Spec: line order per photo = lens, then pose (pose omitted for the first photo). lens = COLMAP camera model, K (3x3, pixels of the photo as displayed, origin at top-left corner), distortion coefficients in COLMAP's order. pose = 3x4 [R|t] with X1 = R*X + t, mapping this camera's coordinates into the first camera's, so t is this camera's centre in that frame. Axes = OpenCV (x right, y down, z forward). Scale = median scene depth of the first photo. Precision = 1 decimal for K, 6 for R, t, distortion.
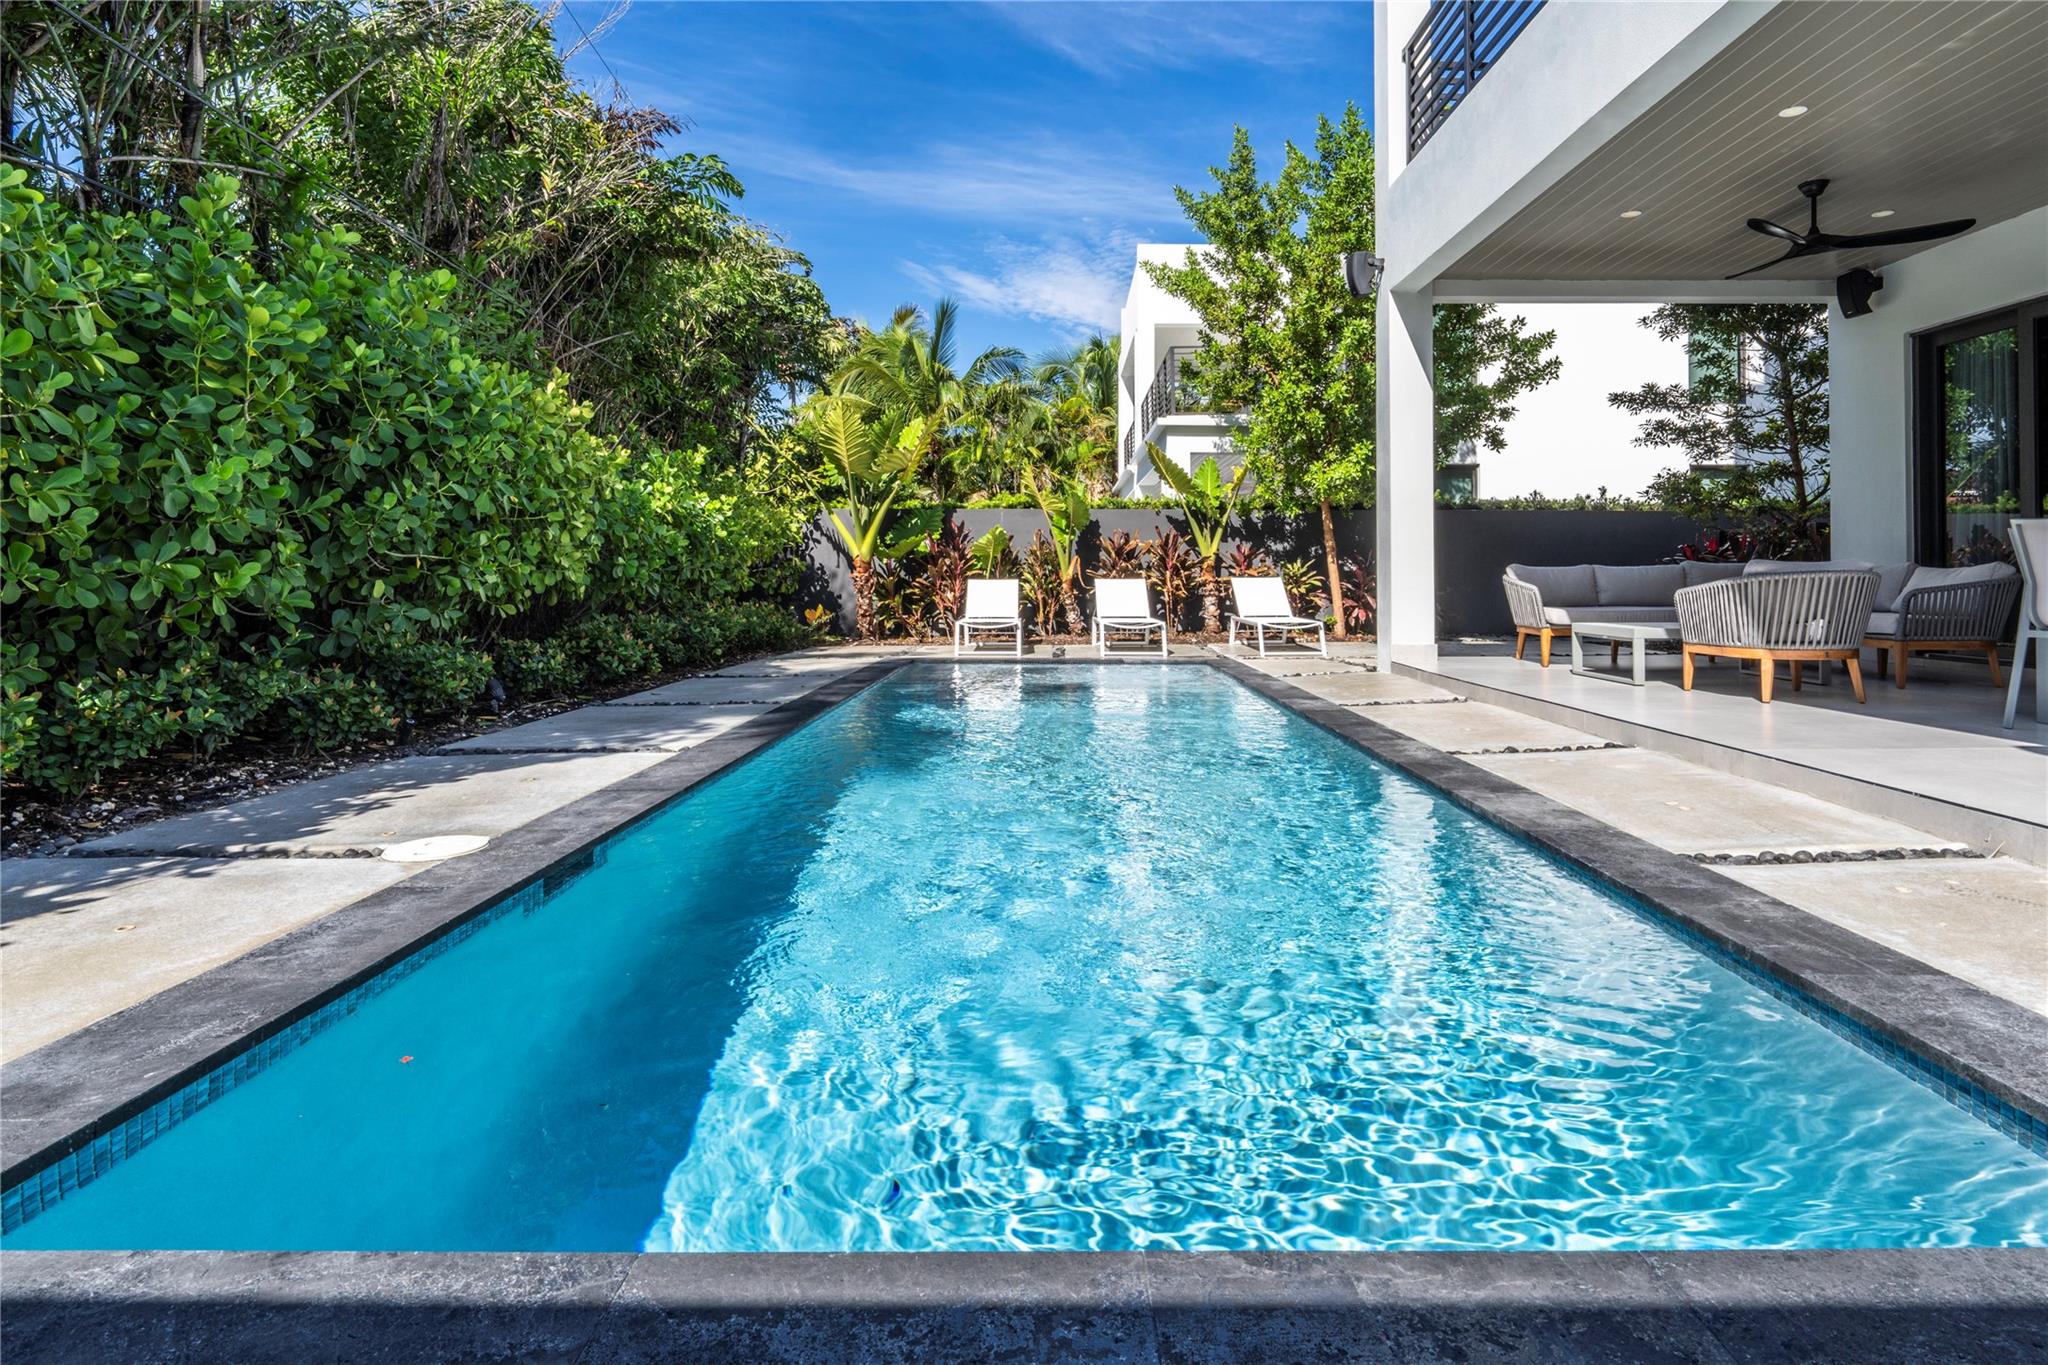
lens RADIAL K [[1031.9, 0, 1057.5], [0, 1031.9, 579.1], [0, 0, 1]] dist [-0.001205, -0.000295]
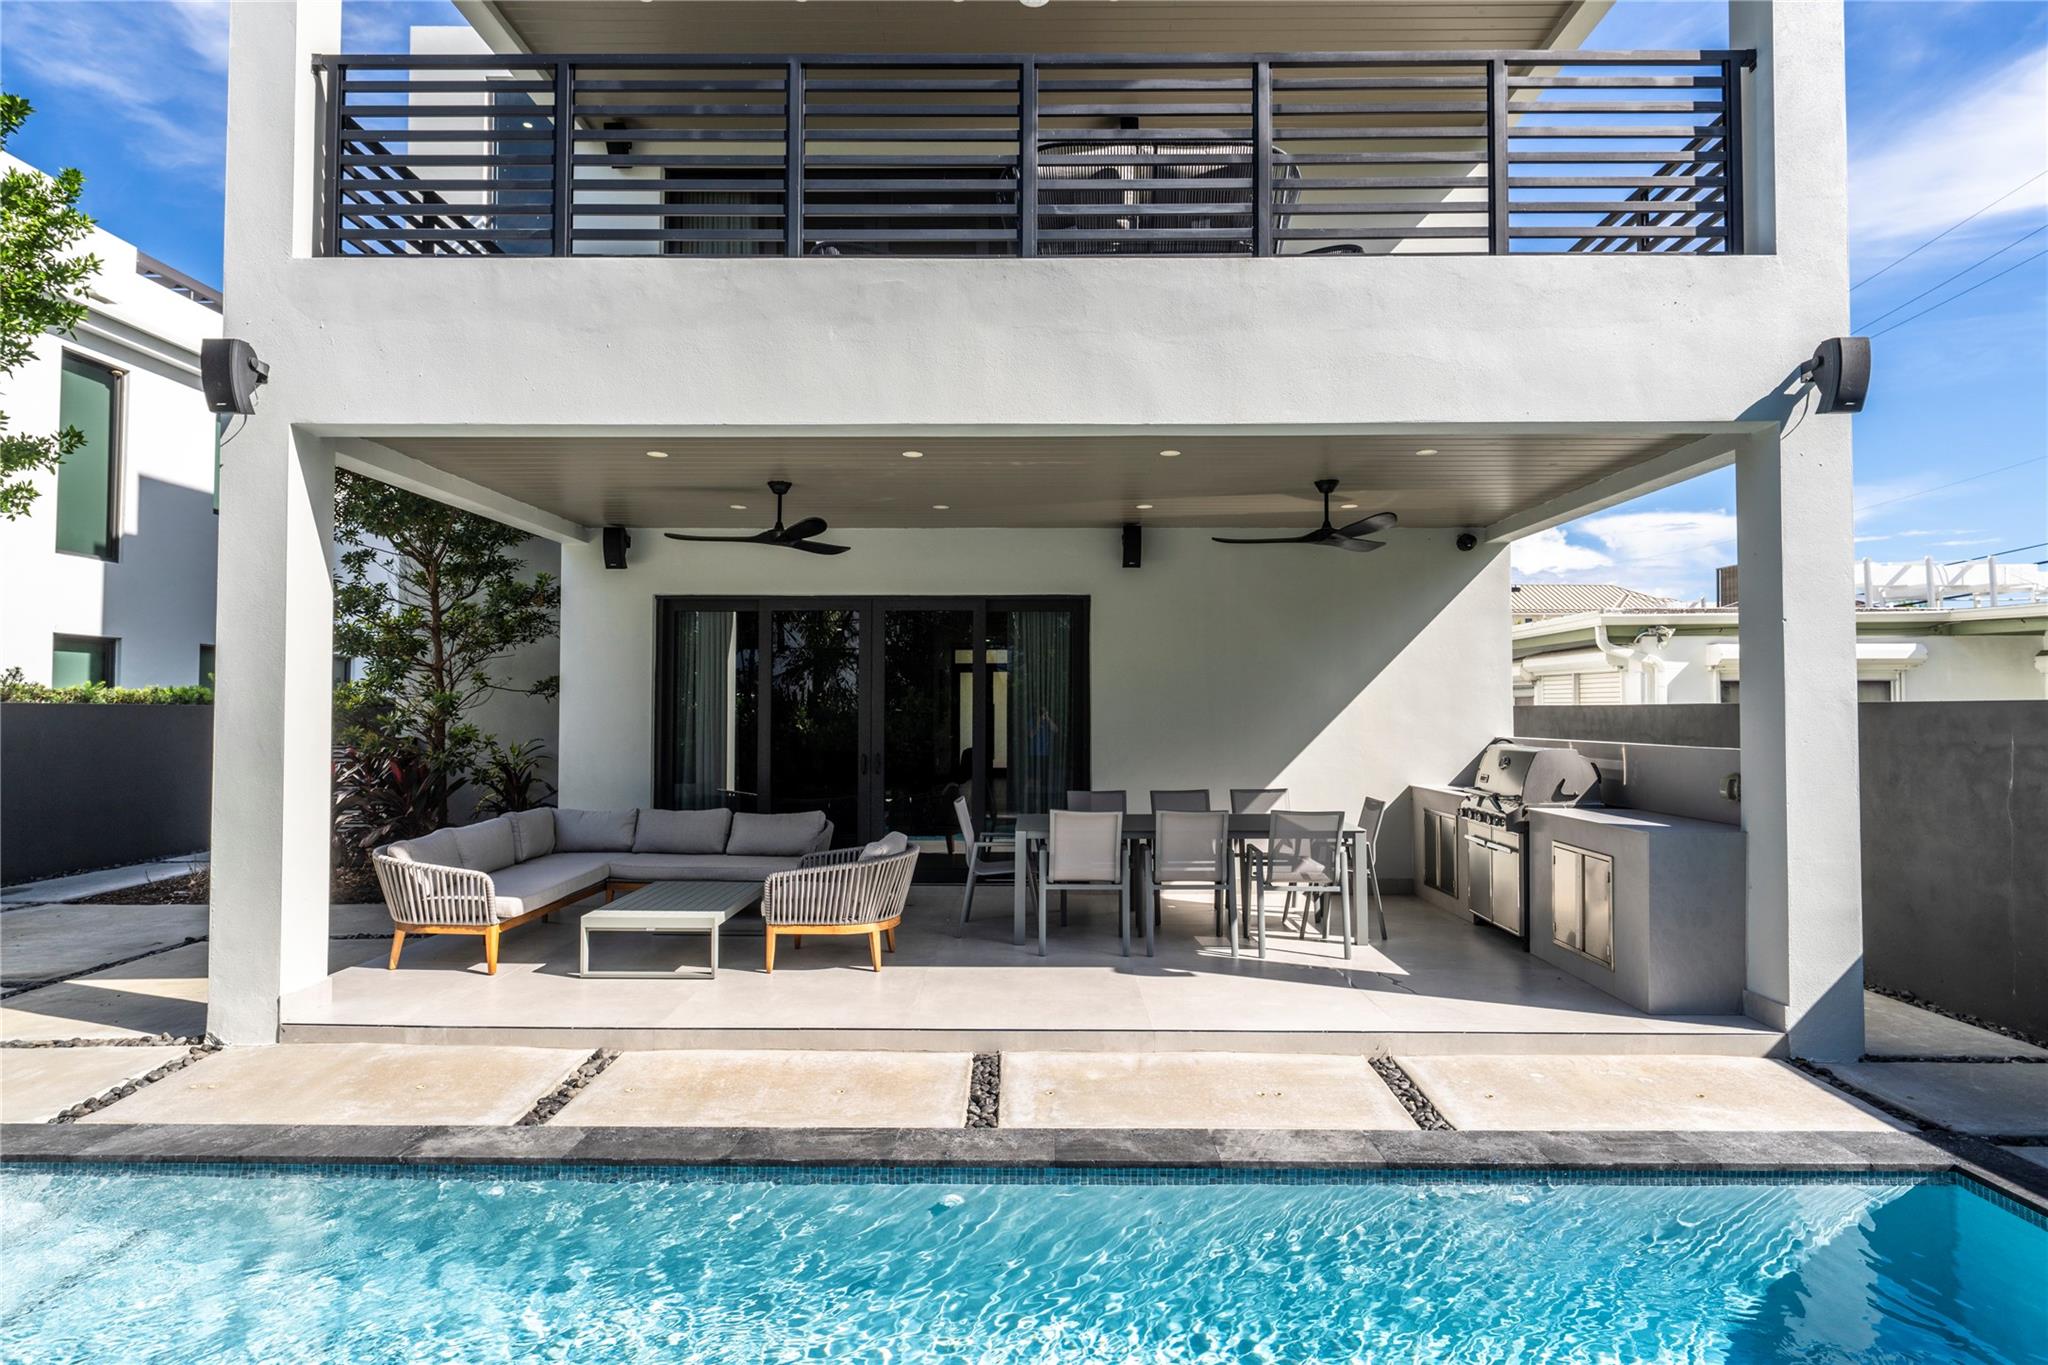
lens RADIAL K [[1057.0, 0, 1026.0], [0, 1057.0, 680.7], [0, 0, 1]] dist [0.000692, -0.000289]
pose [[0.019513, 0.027685, 0.999426, -0.194648], [0.001422, 0.999615, -0.027718, -0.068318], [-0.999809, 0.001962, 0.019466, 0.349159]]
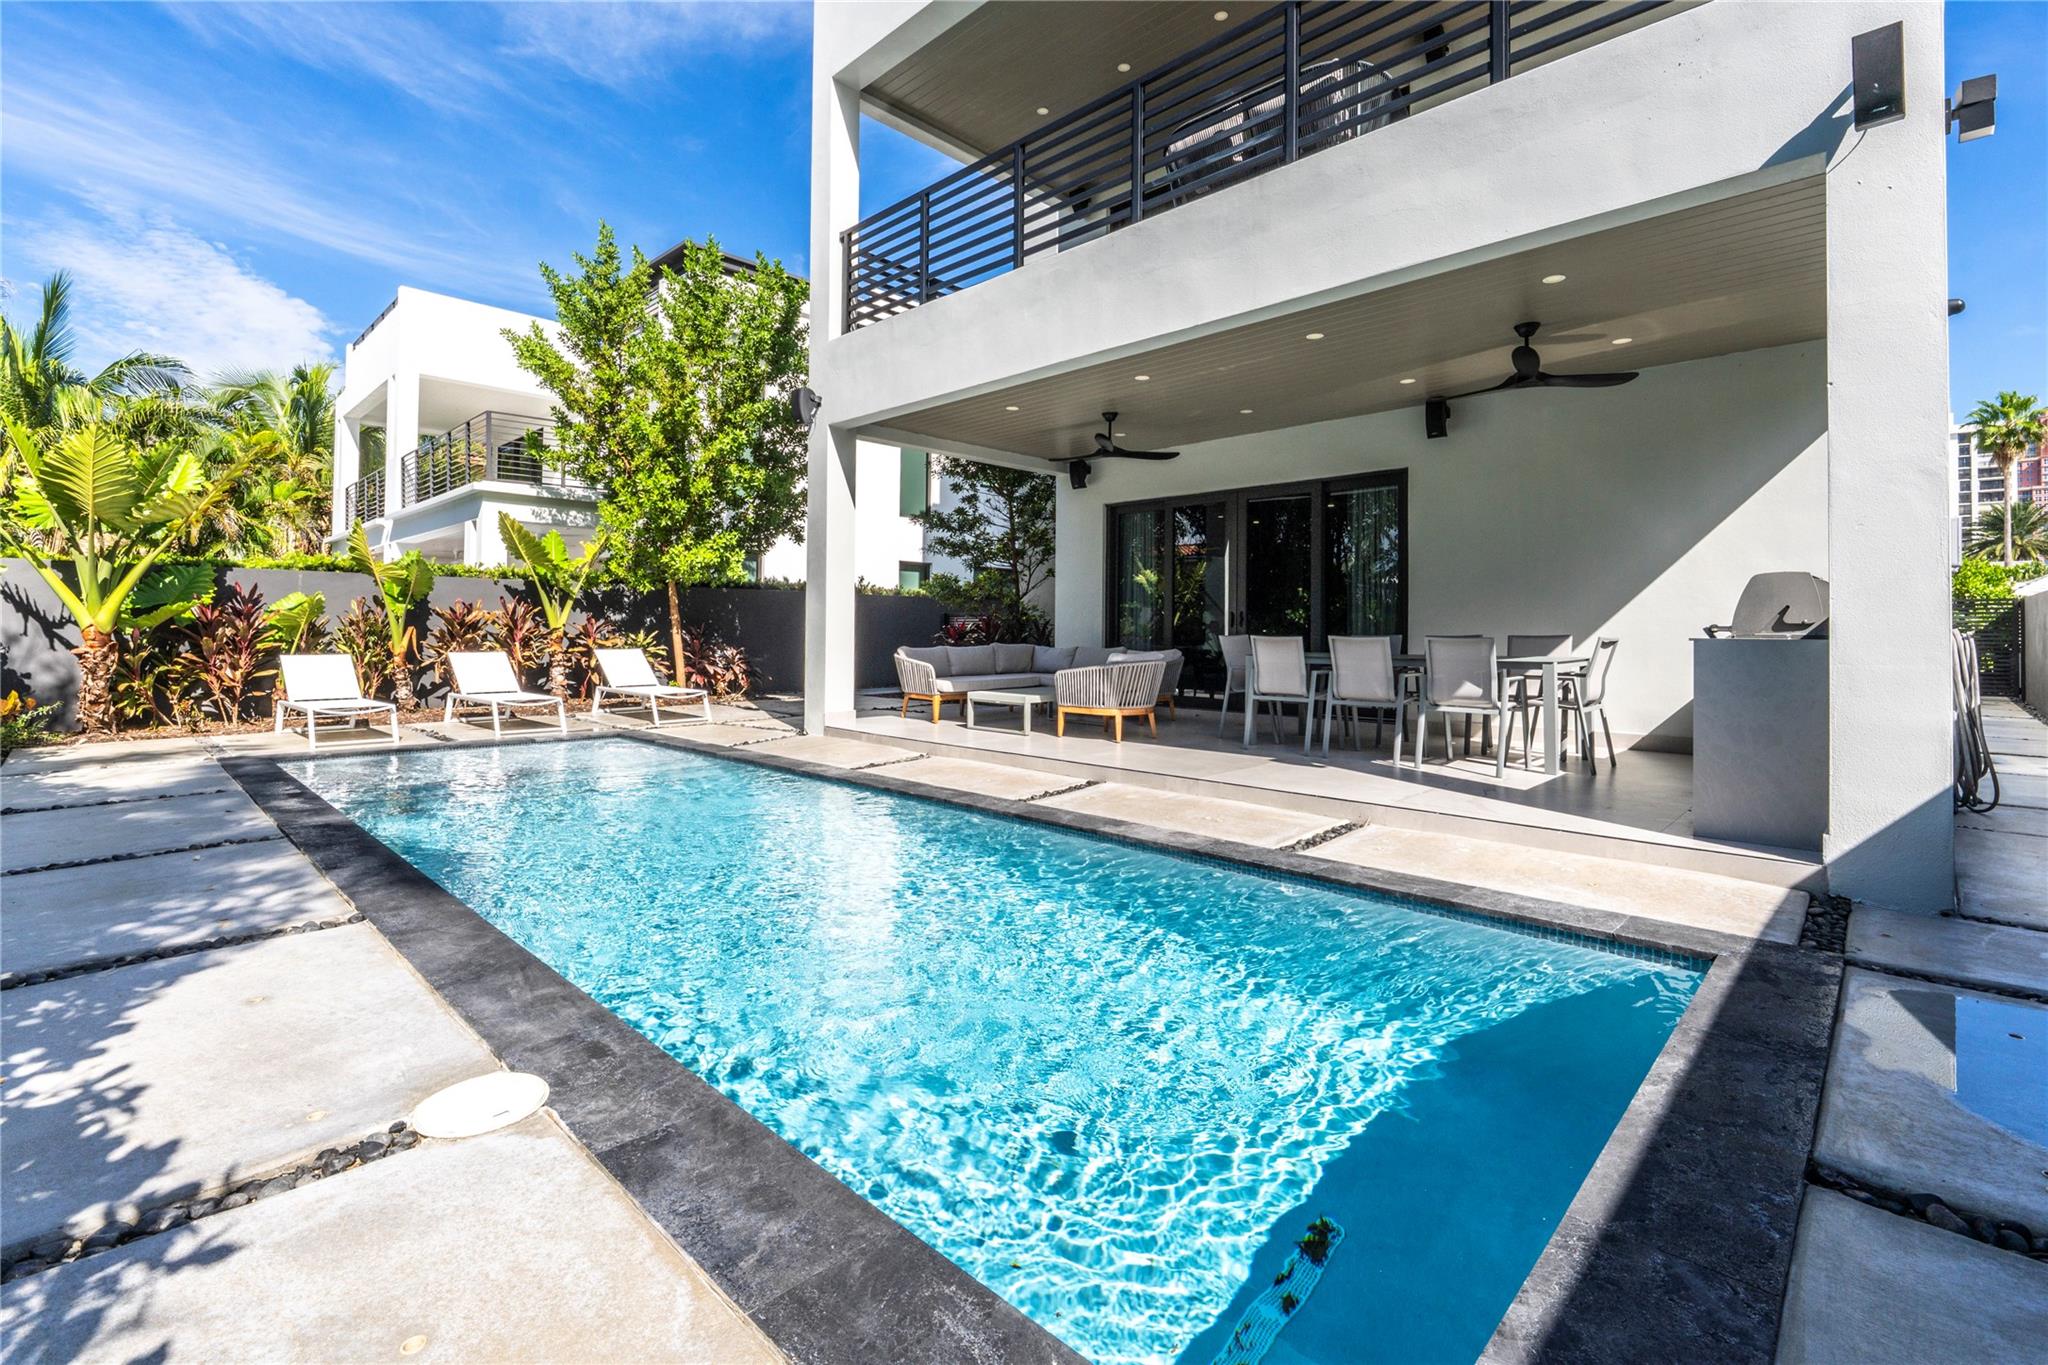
lens RADIAL K [[922.5, 0, 990.5], [0, 922.5, 628.7], [0, 0, 1]] dist [-0.001817, -0.000726]
pose [[0.720614, 0.006248, 0.693308, -0.191677], [-0.005015, 0.999980, -0.003799, -0.021180], [-0.693318, -0.000740, 0.720632, 0.045703]]
